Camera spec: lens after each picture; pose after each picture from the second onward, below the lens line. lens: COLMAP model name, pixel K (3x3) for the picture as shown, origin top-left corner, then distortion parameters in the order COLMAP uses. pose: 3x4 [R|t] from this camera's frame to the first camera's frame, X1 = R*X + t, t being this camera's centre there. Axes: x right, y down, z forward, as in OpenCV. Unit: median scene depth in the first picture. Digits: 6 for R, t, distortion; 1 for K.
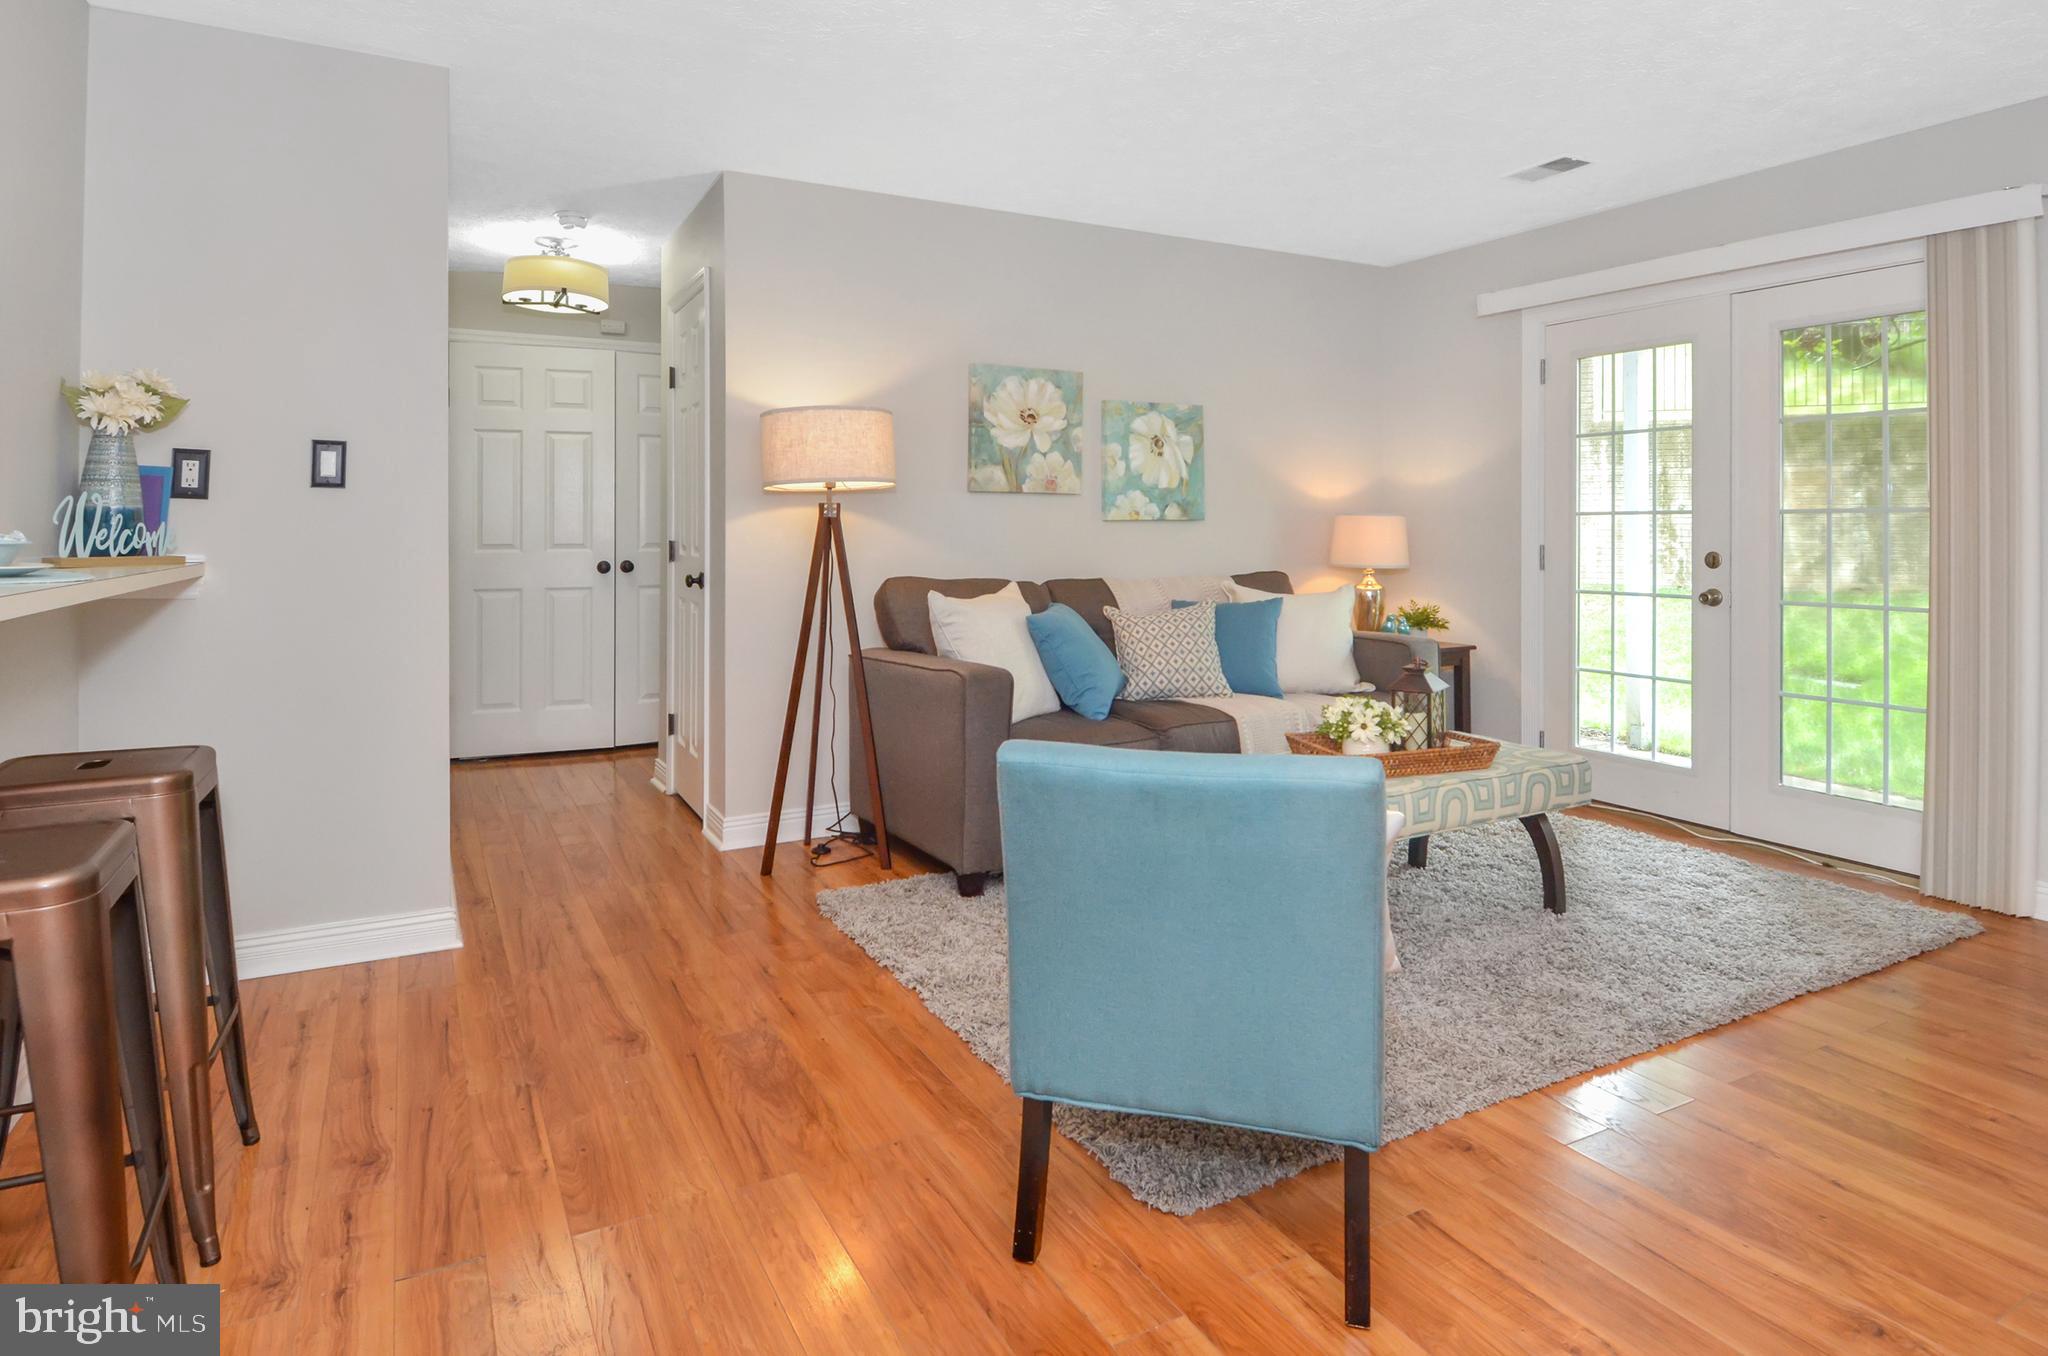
lens RADIAL K [[1122.6, 0, 1034.8], [0, 1122.6, 521.4], [0, 0, 1]] dist [-0.000801, -0.010546]
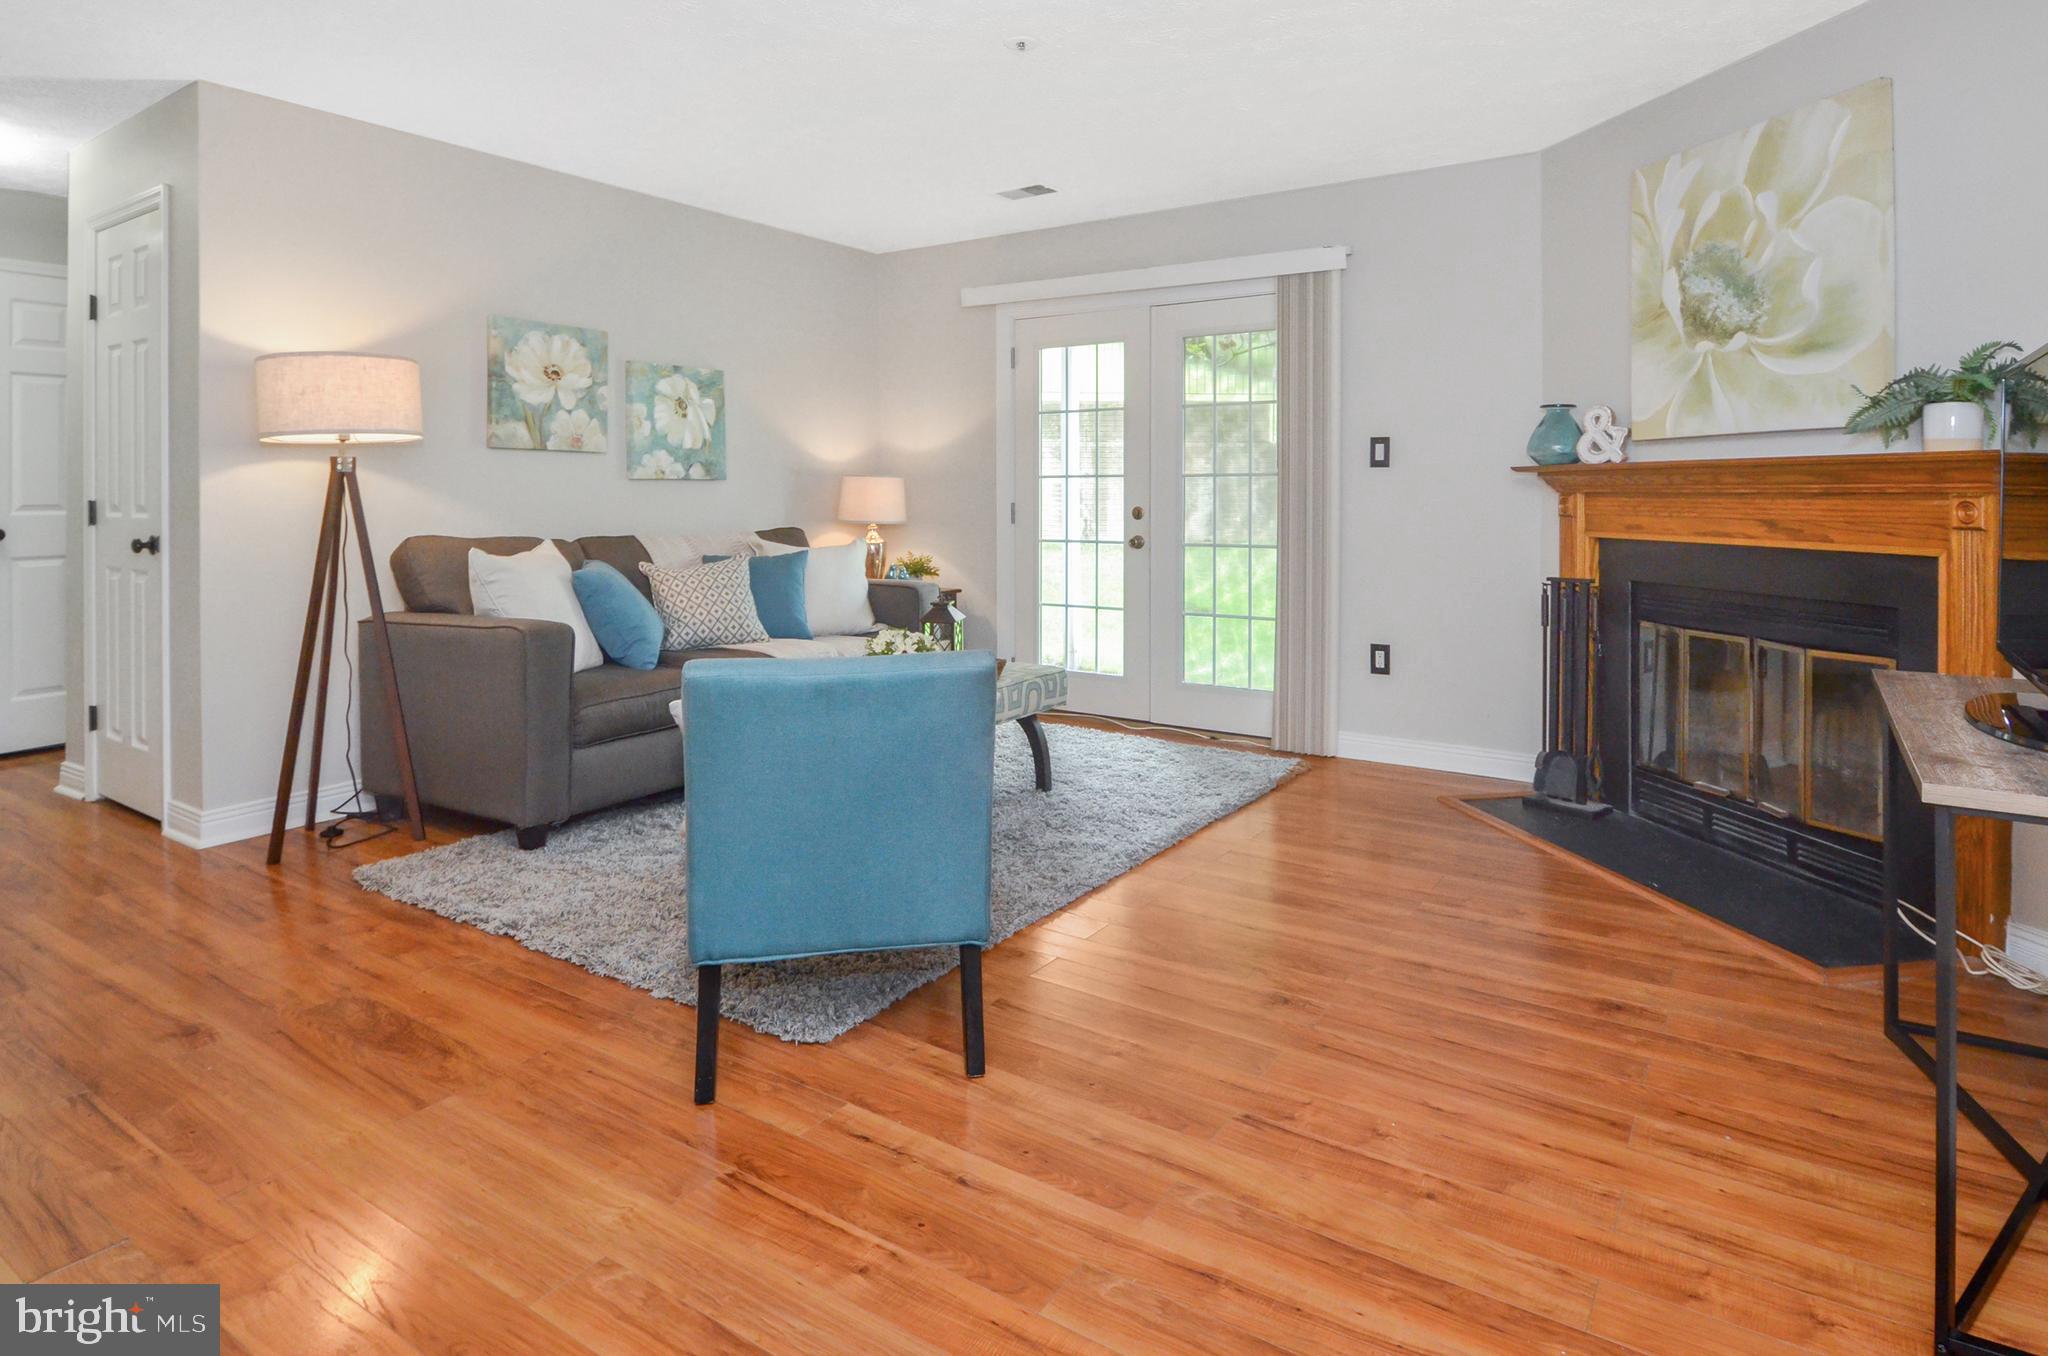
lens RADIAL K [[1122.6, 0, 1036.0], [0, 1122.6, 509.0], [0, 0, 1]] dist [-0.000801, -0.010546]
pose [[0.881443, -0.005862, 0.472254, -0.126467], [-0.003351, 0.999820, 0.018665, 0.007969], [-0.472279, -0.018035, 0.881265, -0.092239]]
